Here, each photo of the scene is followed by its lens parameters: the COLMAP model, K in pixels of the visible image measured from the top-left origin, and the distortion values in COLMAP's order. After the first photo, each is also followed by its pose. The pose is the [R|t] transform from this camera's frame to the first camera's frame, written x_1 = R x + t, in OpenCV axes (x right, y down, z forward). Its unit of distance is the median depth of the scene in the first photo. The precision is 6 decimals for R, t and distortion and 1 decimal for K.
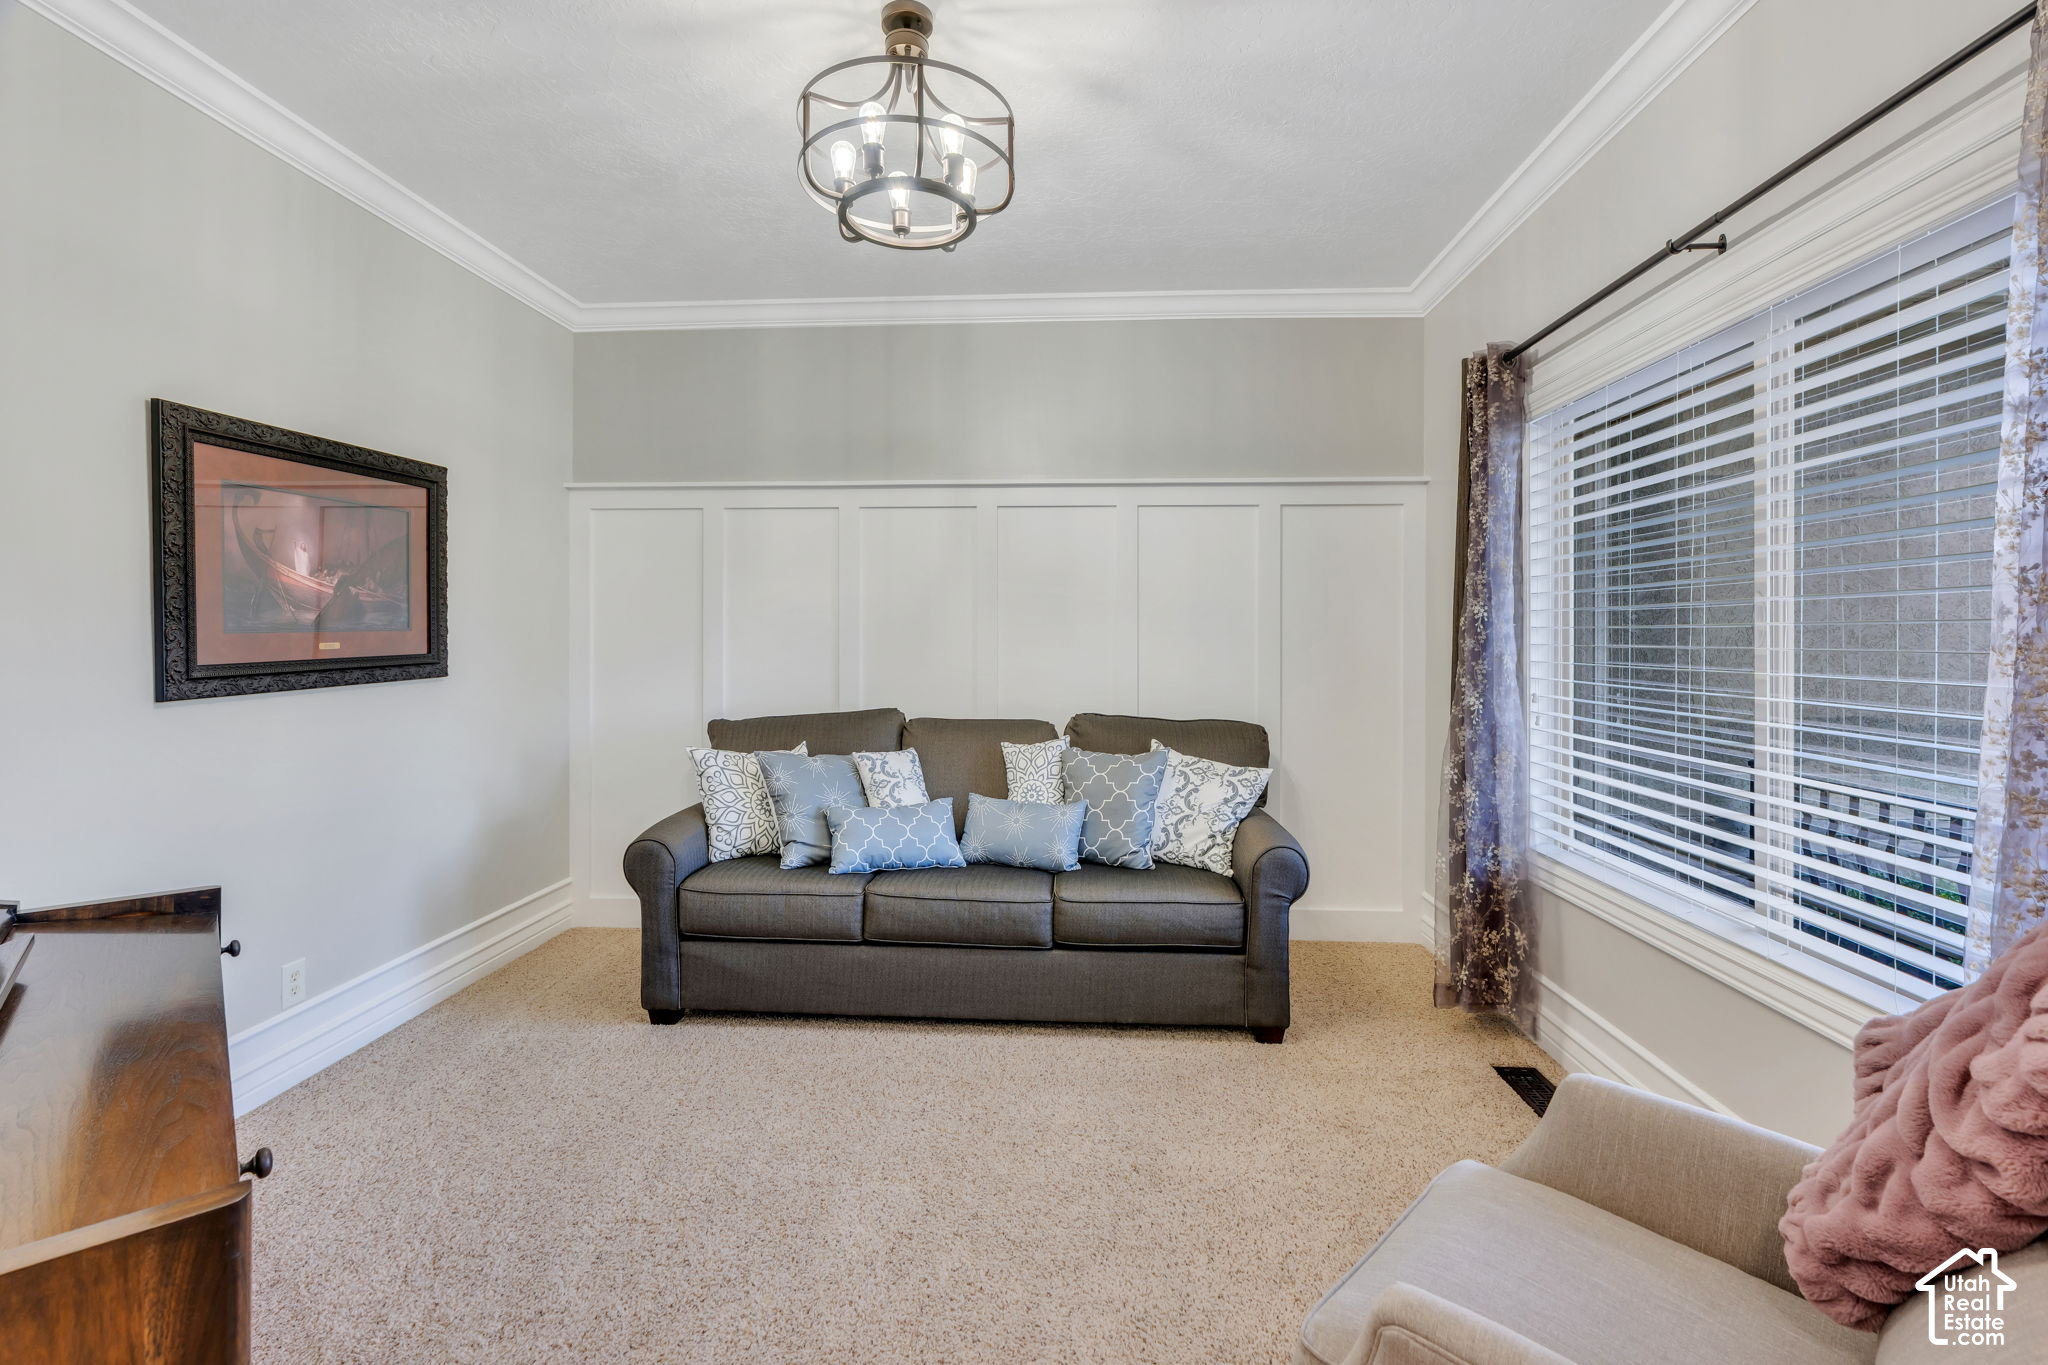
lens RADIAL K [[921.5, 0, 1031.0], [0, 921.5, 637.1], [0, 0, 1]] dist [-0.008692, 0.002716]
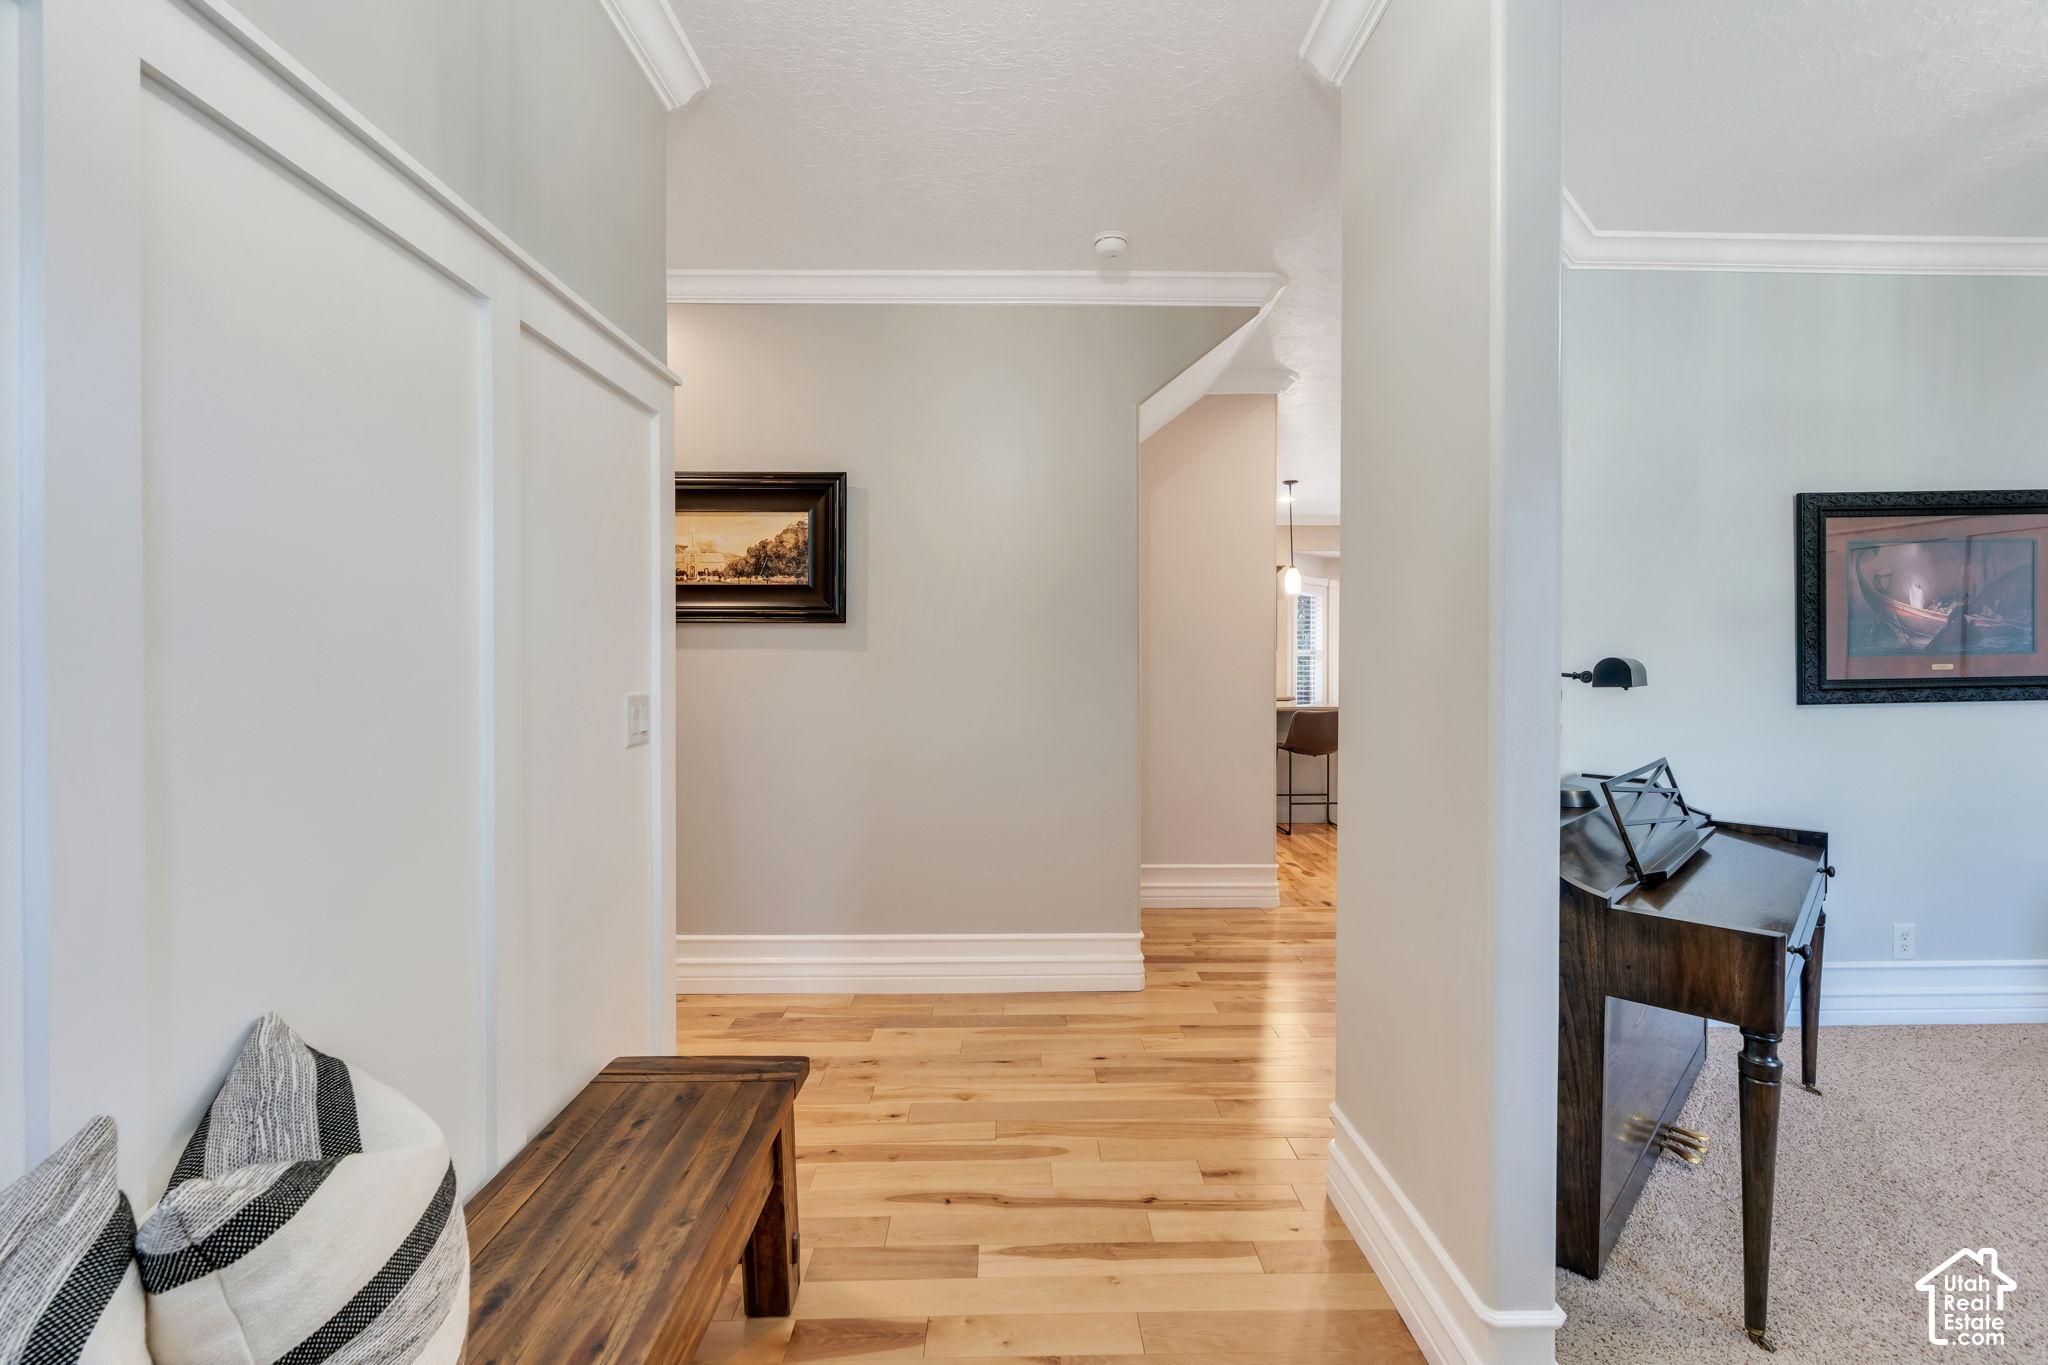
lens RADIAL K [[921.5, 0, 1026.4], [0, 921.5, 671.5], [0, 0, 1]] dist [-0.008692, 0.002716]
pose [[0.070553, 0.016267, -0.997375, 0.352971], [0.000293, 0.999867, 0.016329, -0.004266], [0.997508, -0.001445, 0.070539, -0.275682]]
